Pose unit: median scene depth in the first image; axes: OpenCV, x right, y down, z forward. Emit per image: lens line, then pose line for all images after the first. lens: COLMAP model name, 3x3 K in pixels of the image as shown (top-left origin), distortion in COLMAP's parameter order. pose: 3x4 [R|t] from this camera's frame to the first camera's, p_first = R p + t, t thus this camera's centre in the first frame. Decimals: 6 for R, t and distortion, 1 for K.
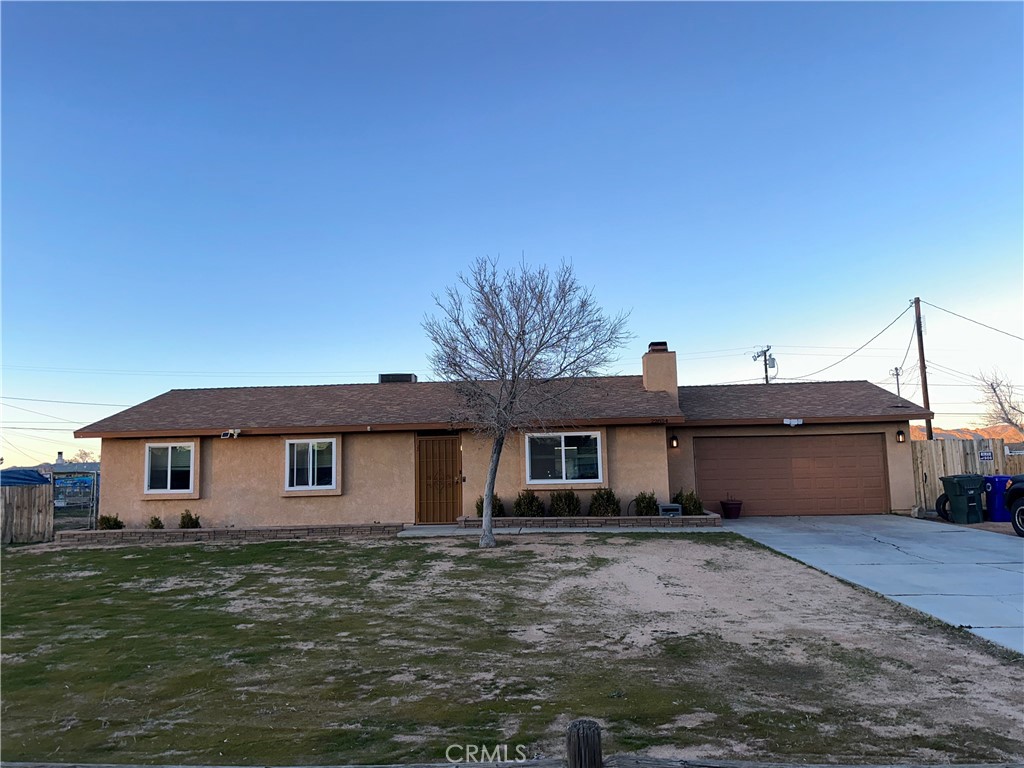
lens RADIAL K [[738.8, 0, 512.0], [0, 738.8, 384.0], [0, 0, 1]] dist [0.137999, -0.240783]
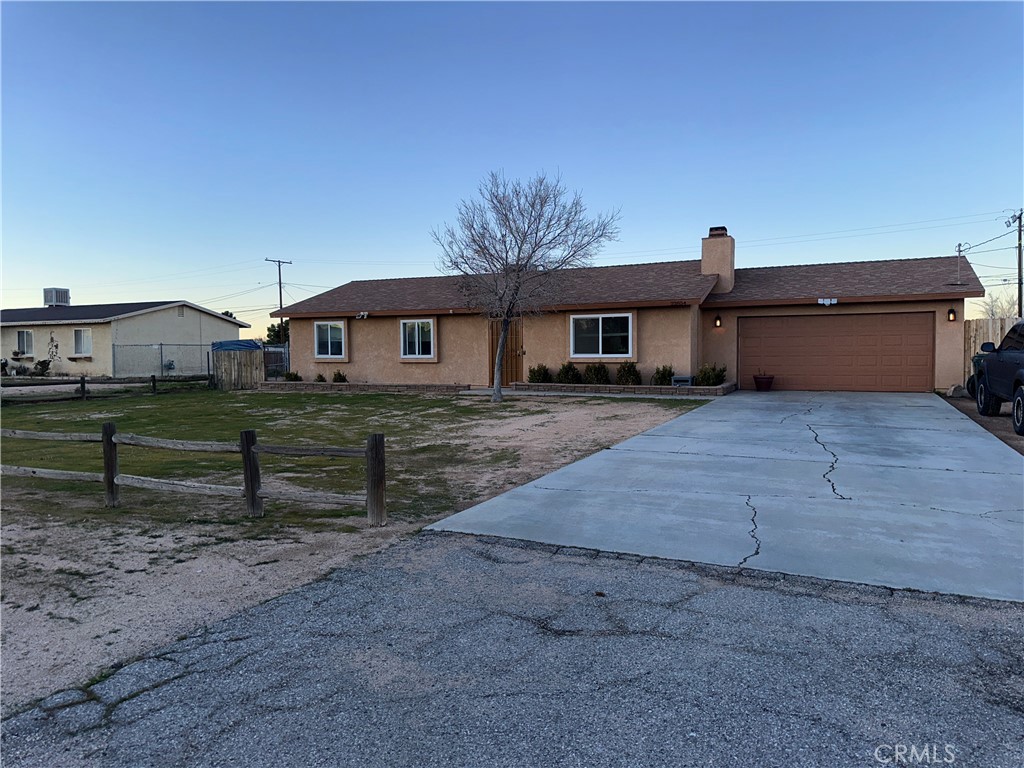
lens RADIAL K [[738.8, 0, 512.0], [0, 738.8, 384.0], [0, 0, 1]] dist [0.137999, -0.240783]
pose [[0.923084, 0.033079, -0.383172, 0.388711], [0.030348, 0.986923, 0.158309, -0.015475], [0.383398, -0.157761, 0.910009, -0.137309]]
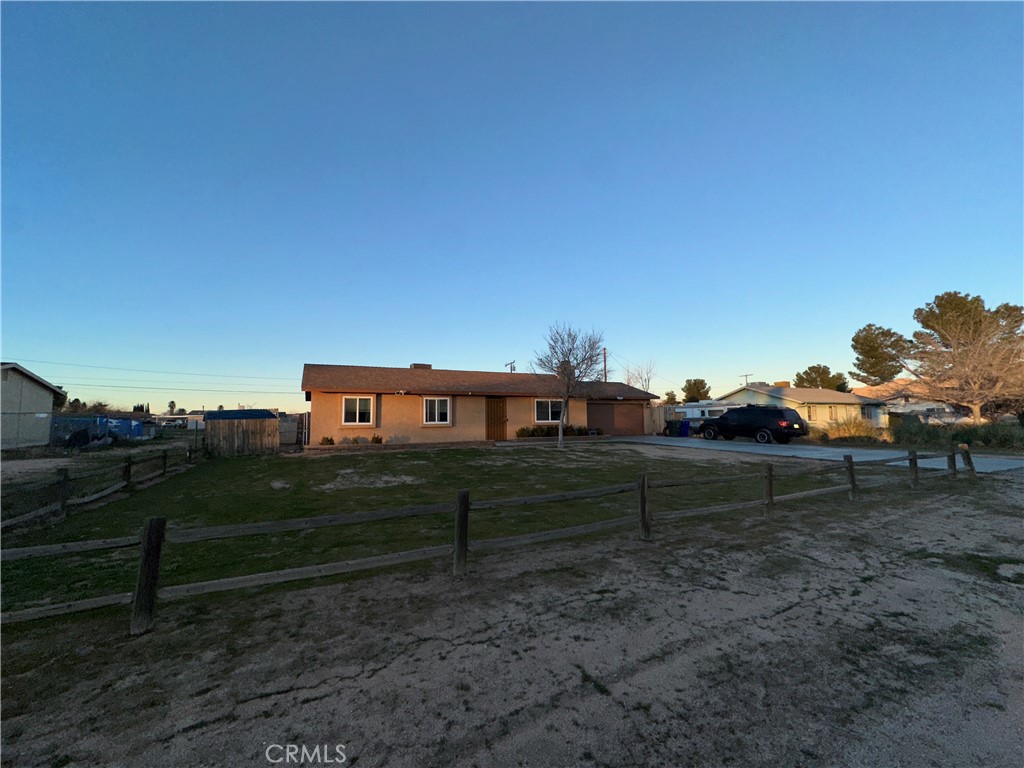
lens RADIAL K [[403.8, 0, 512.0], [0, 403.8, 384.0], [0, 0, 1]] dist [-0.000783, -0.000060]
pose [[0.877028, 0.055860, 0.477181, -0.595586], [-0.067649, 0.997681, 0.007542, 0.019332], [-0.475653, -0.038895, 0.878772, 0.006042]]
